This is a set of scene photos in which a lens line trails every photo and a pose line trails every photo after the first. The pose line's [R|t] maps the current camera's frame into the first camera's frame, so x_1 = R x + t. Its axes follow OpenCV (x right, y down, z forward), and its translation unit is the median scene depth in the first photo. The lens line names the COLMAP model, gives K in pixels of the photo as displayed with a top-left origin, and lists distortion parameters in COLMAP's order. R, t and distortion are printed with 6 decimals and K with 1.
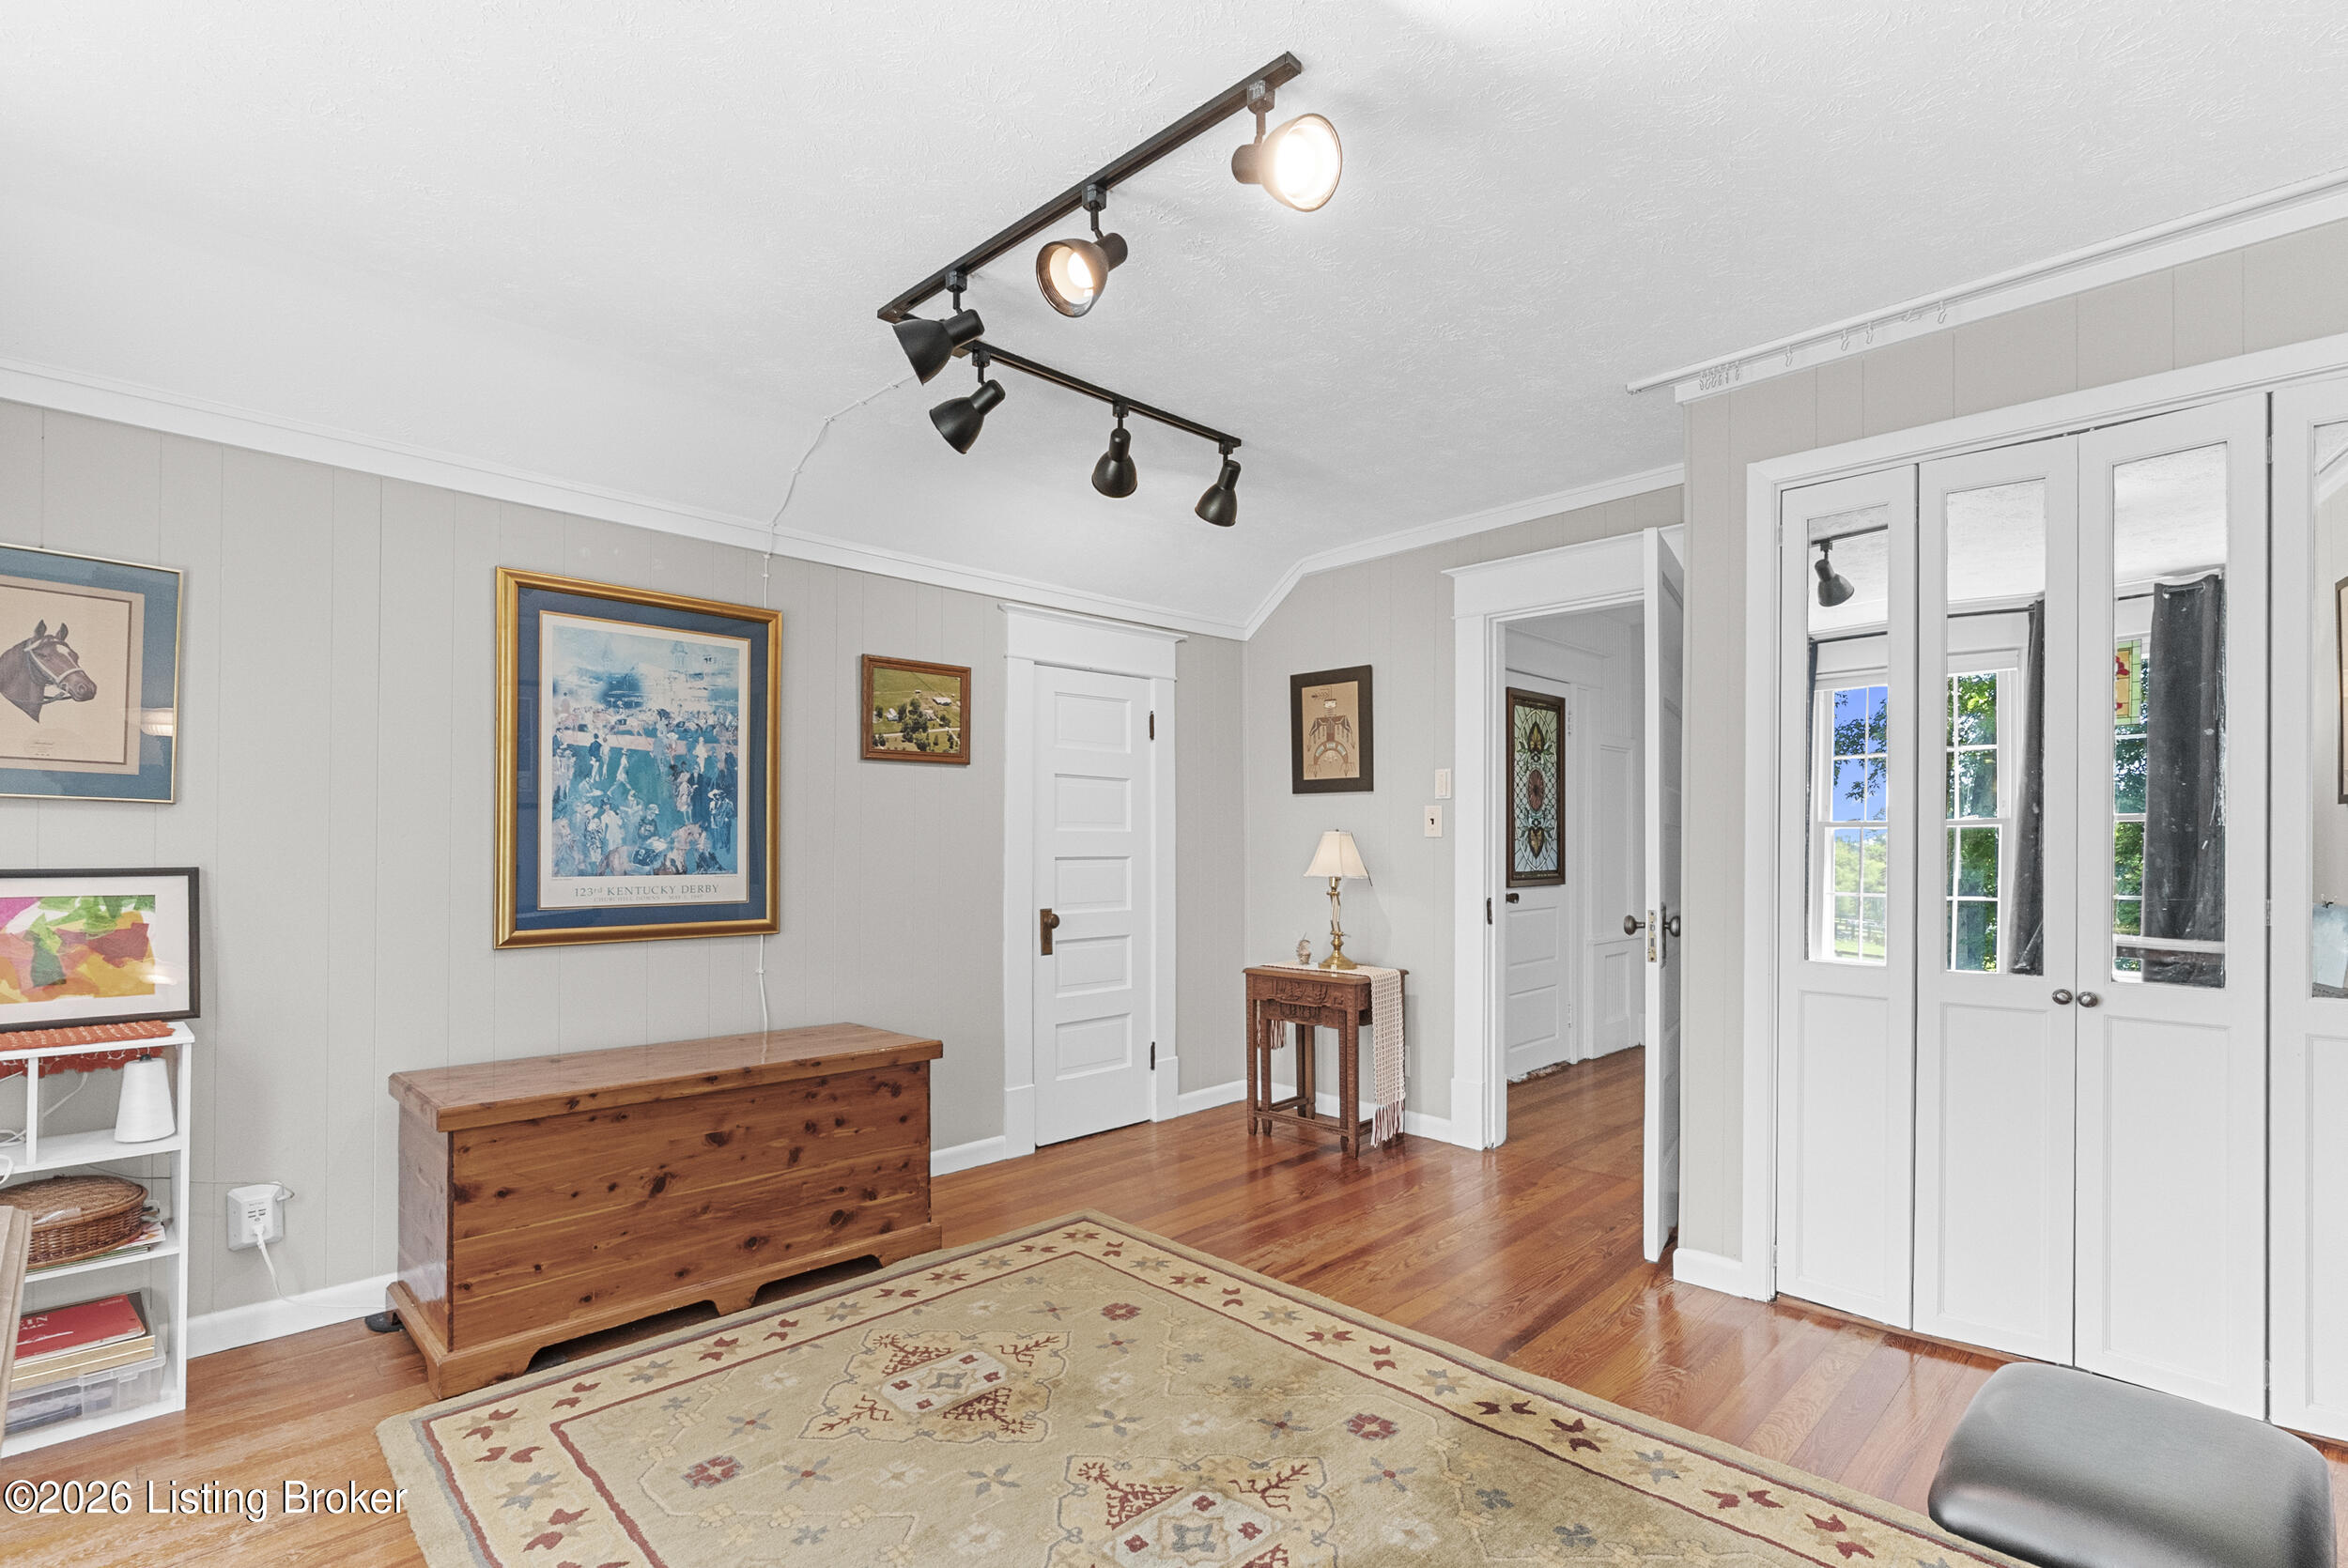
lens RADIAL K [[1104.2, 0, 1175.5], [0, 1104.2, 850.5], [0, 0, 1]] dist [-0.005385, 0.000087]
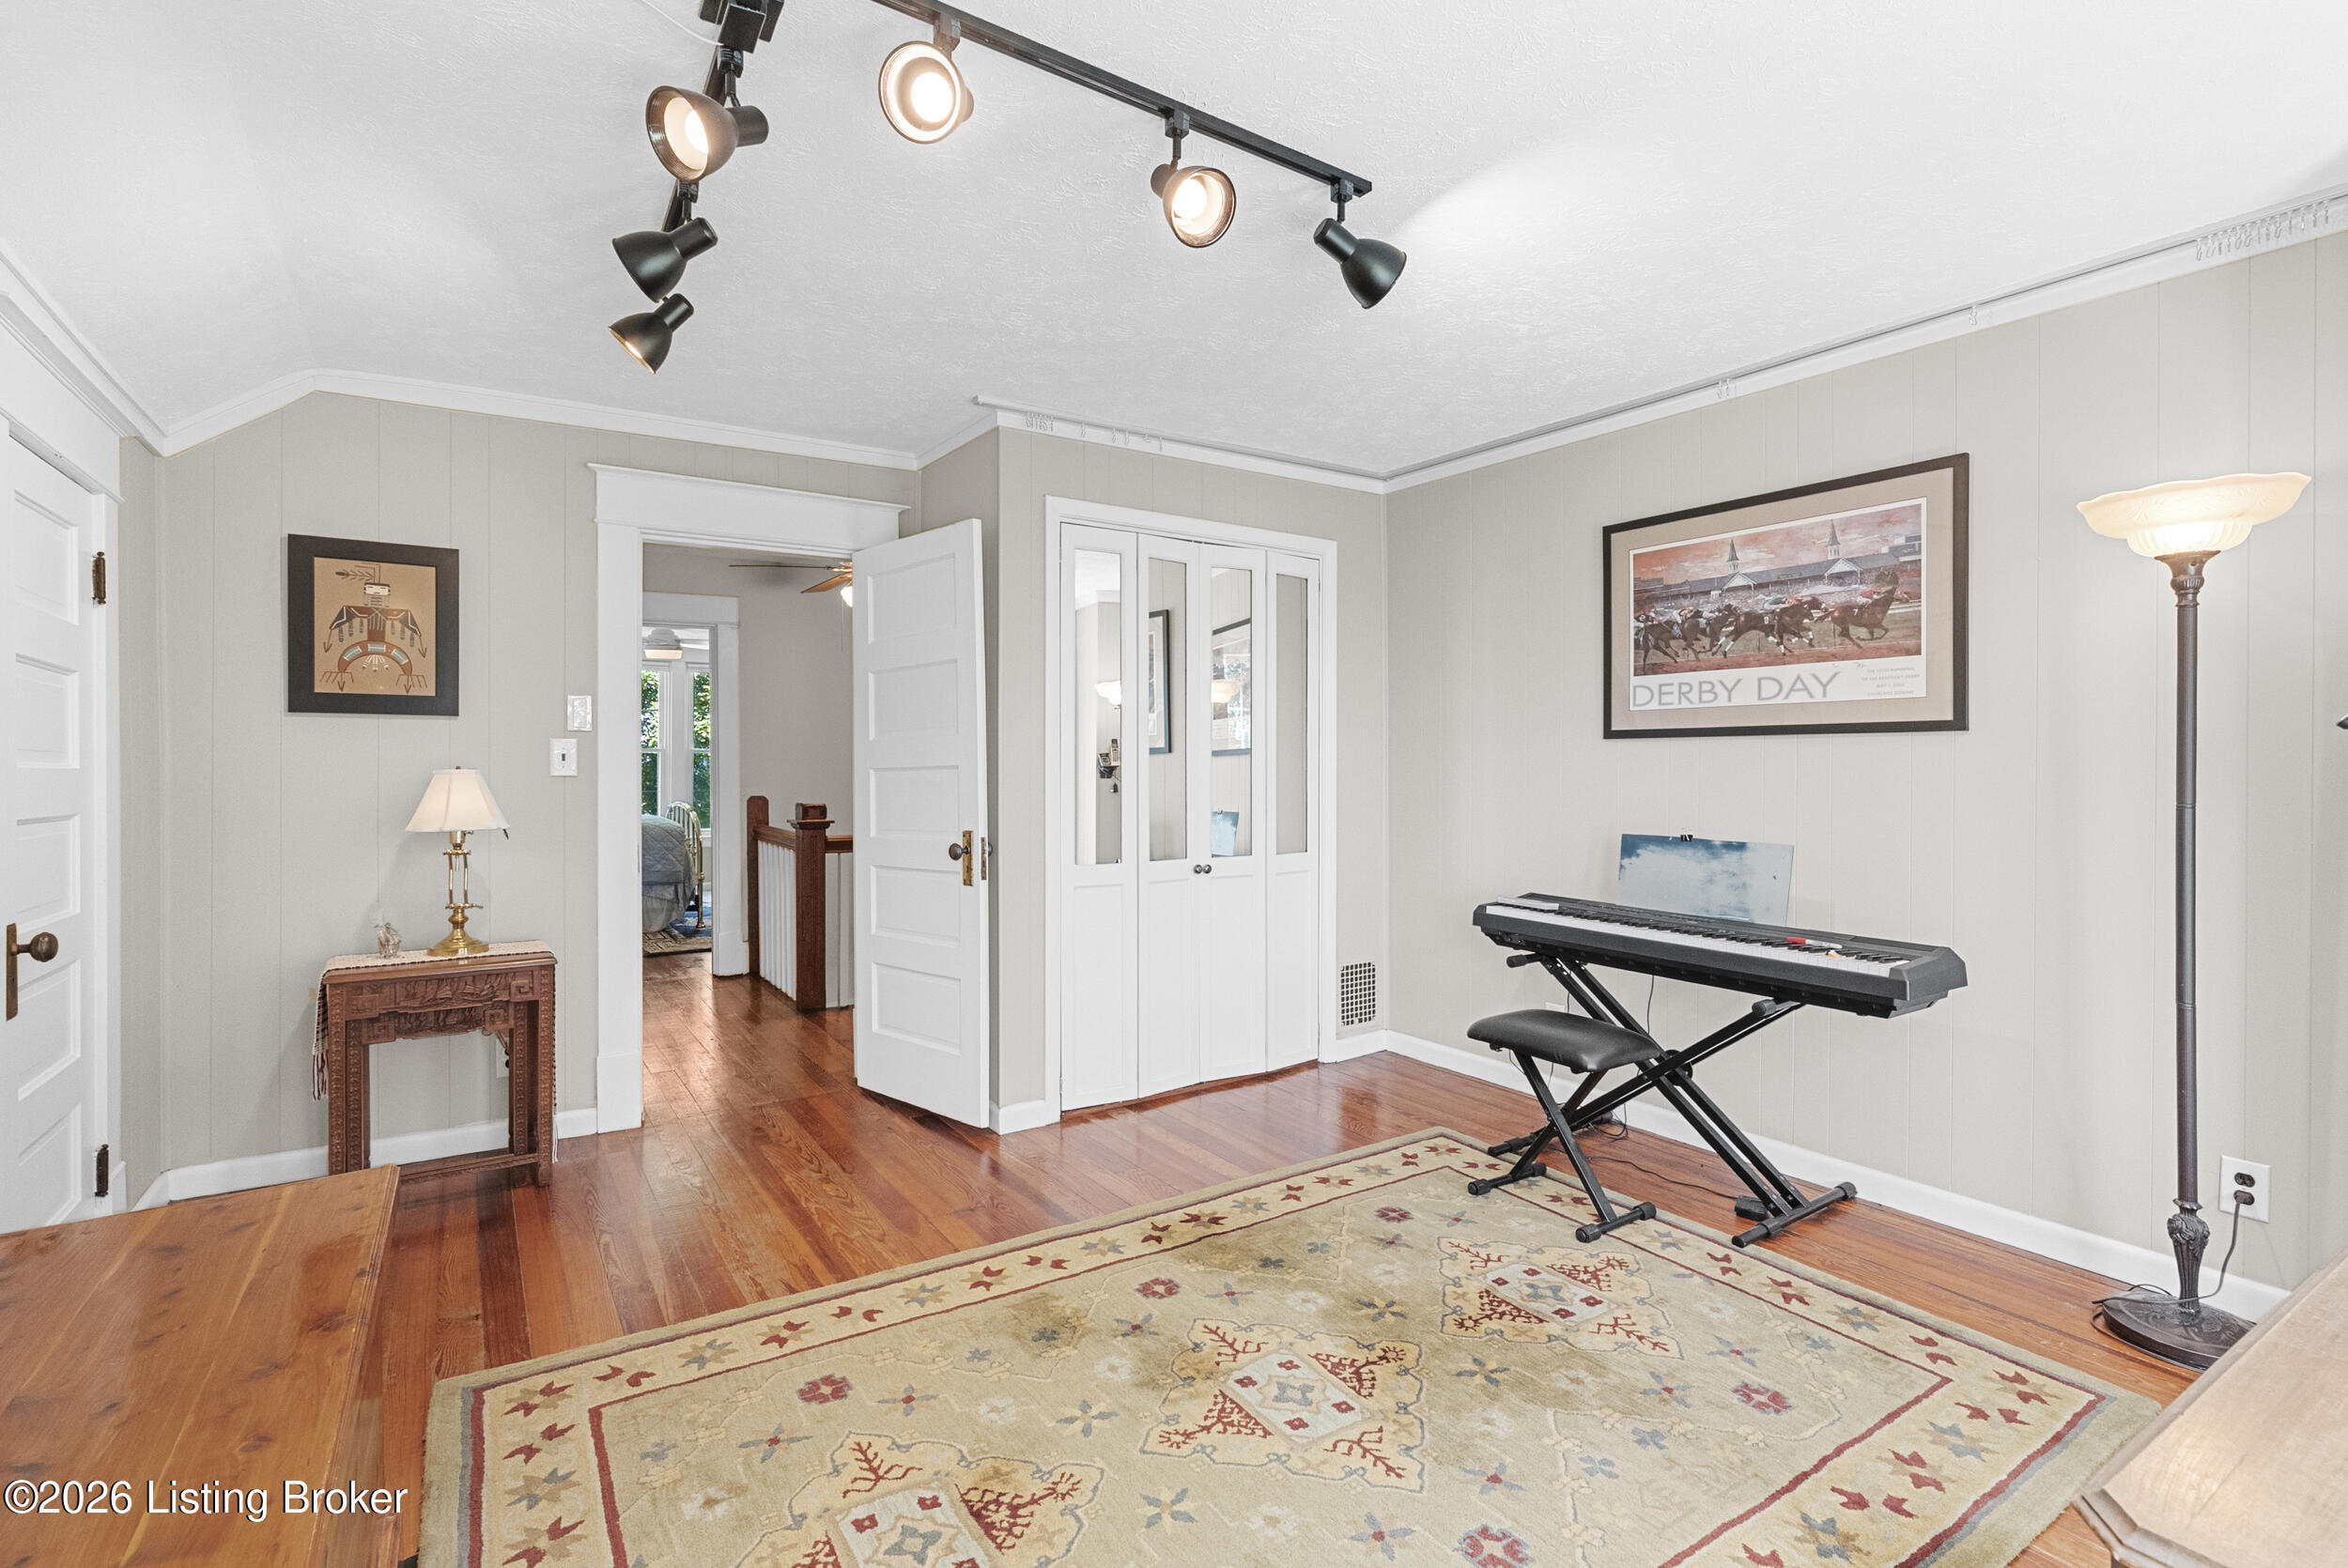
lens RADIAL K [[1083.8, 0, 1181.3], [0, 1083.8, 785.7], [0, 0, 1]] dist [-0.002332, 0.000684]
pose [[0.200087, -0.014659, 0.979668, -0.653826], [0.010062, 0.999866, 0.012907, -0.014857], [-0.979726, 0.007275, 0.200208, 0.524350]]
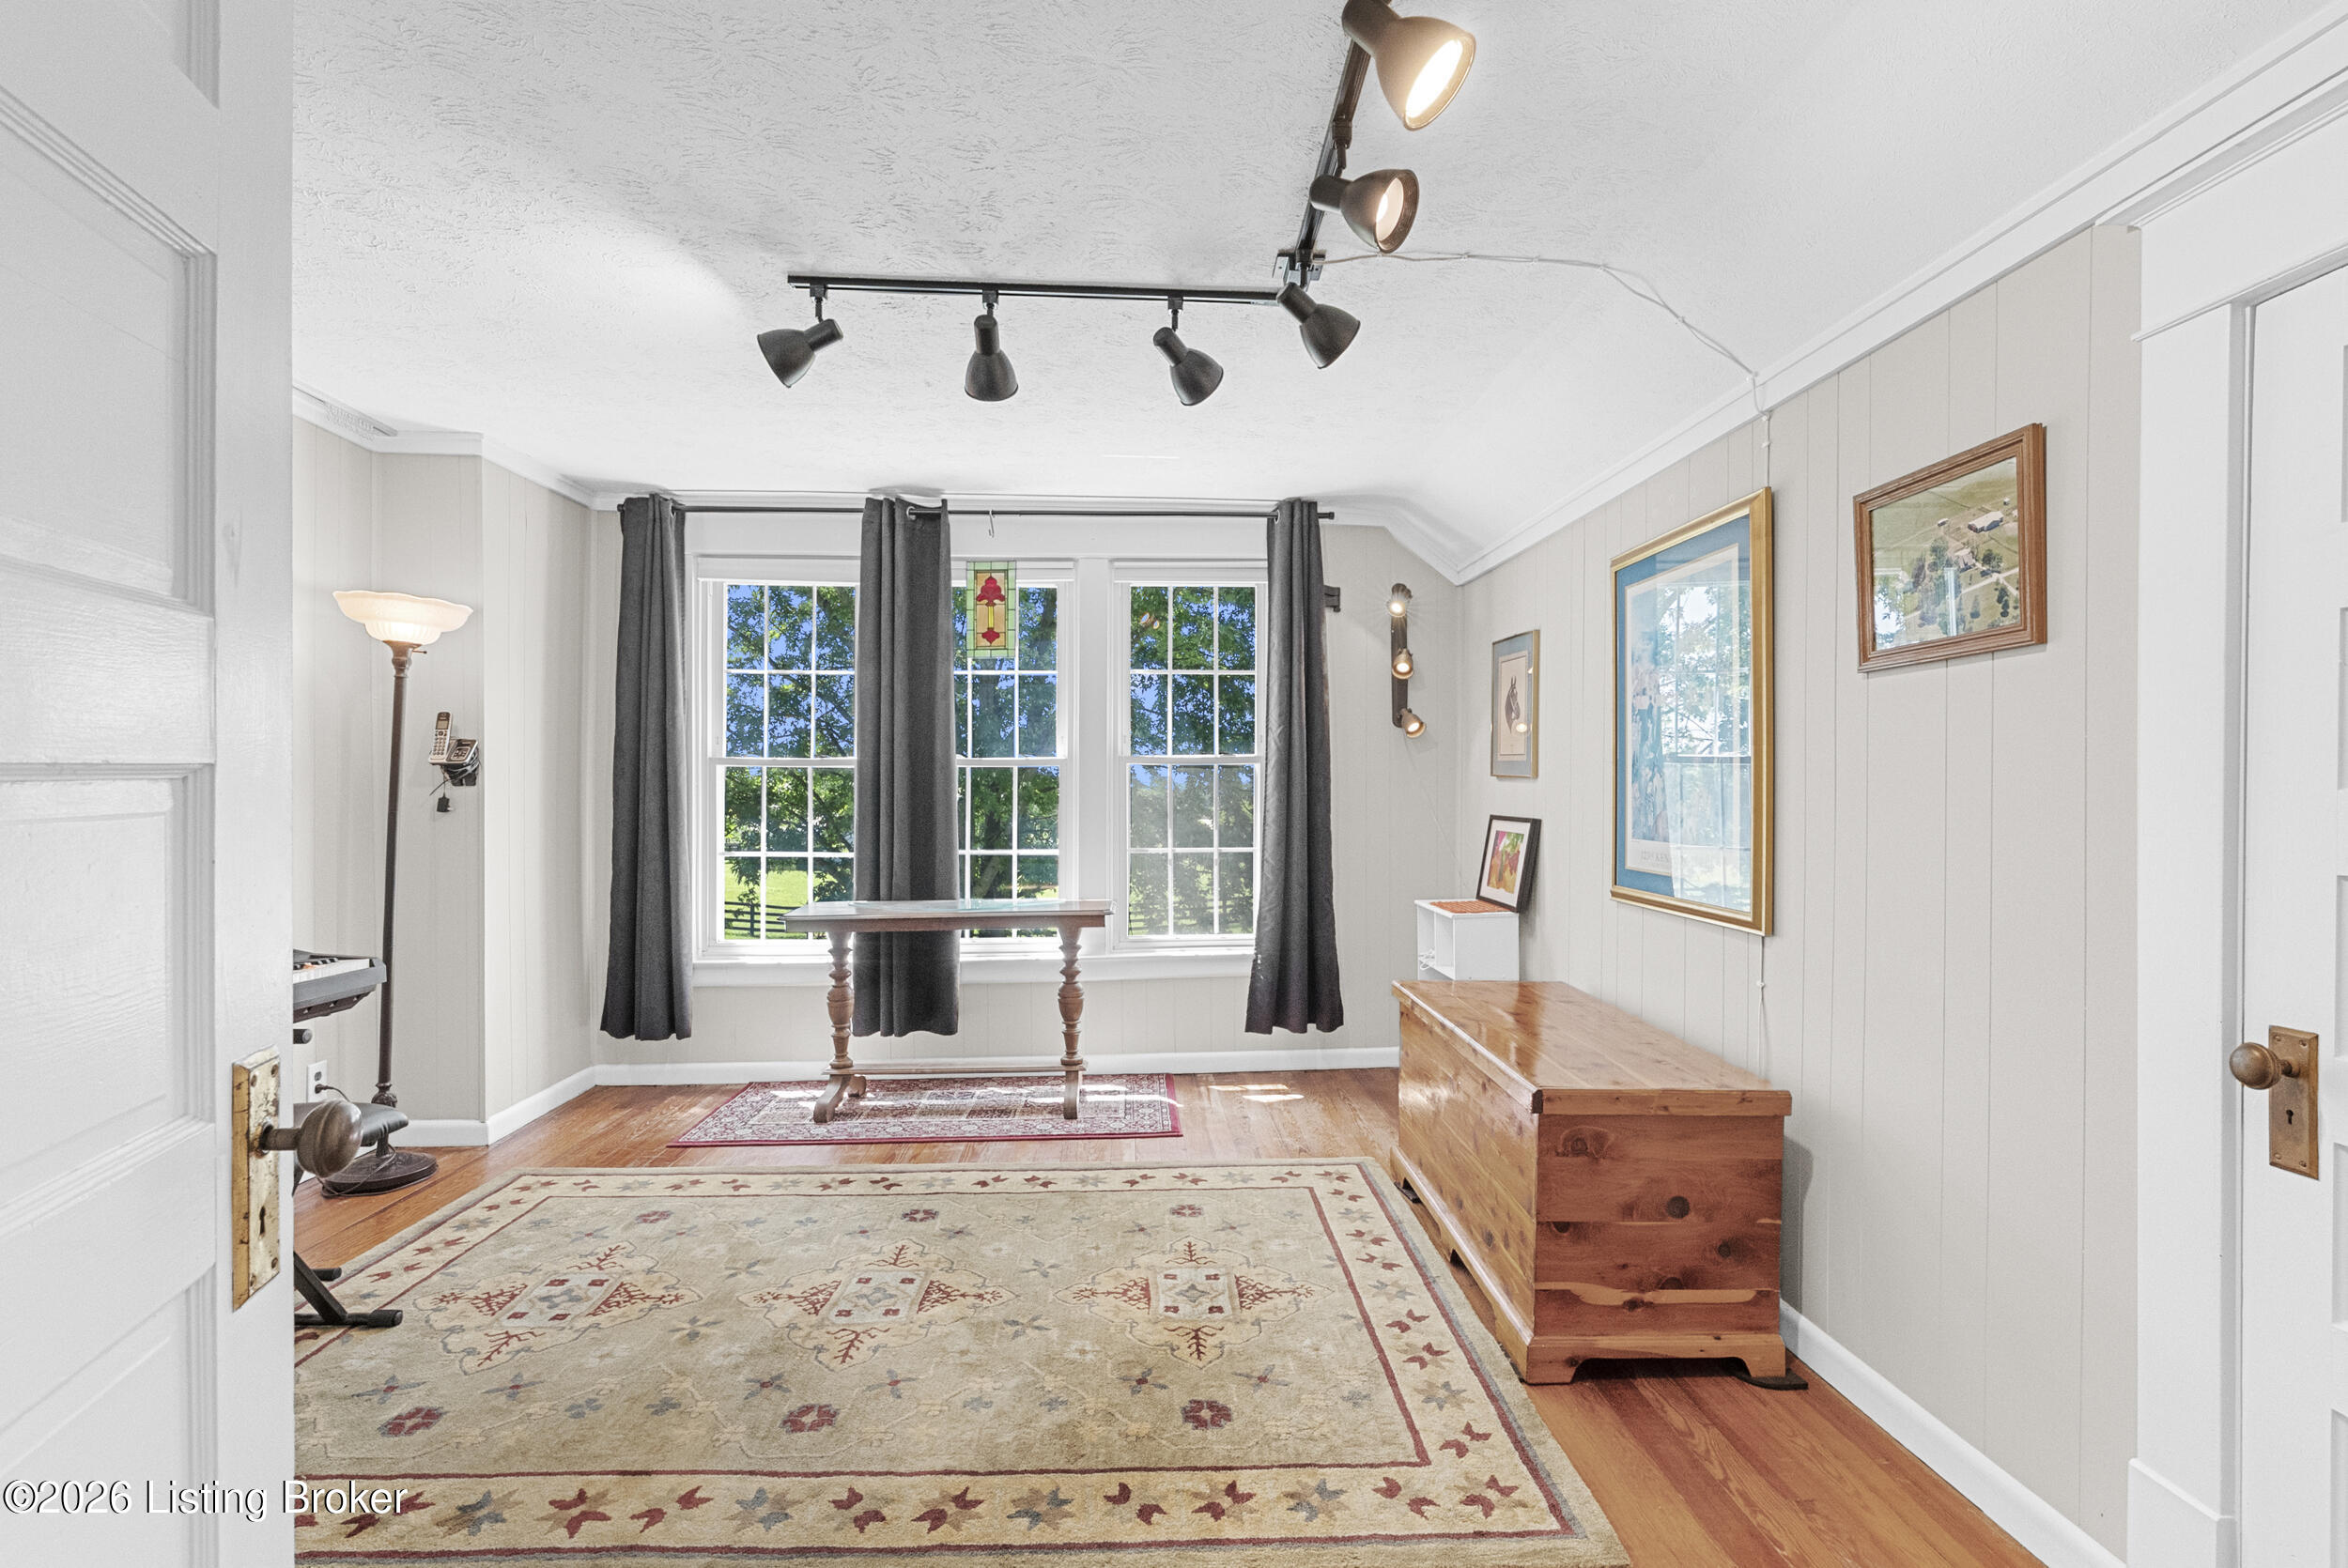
lens RADIAL K [[1083.8, 0, 1181.3], [0, 1083.8, 785.7], [0, 0, 1]] dist [-0.002332, 0.000684]
pose [[-0.674079, -0.005001, -0.738642, 0.463371], [-0.010258, 0.999944, 0.002591, -0.022604], [0.738588, 0.009324, -0.674093, 1.315131]]
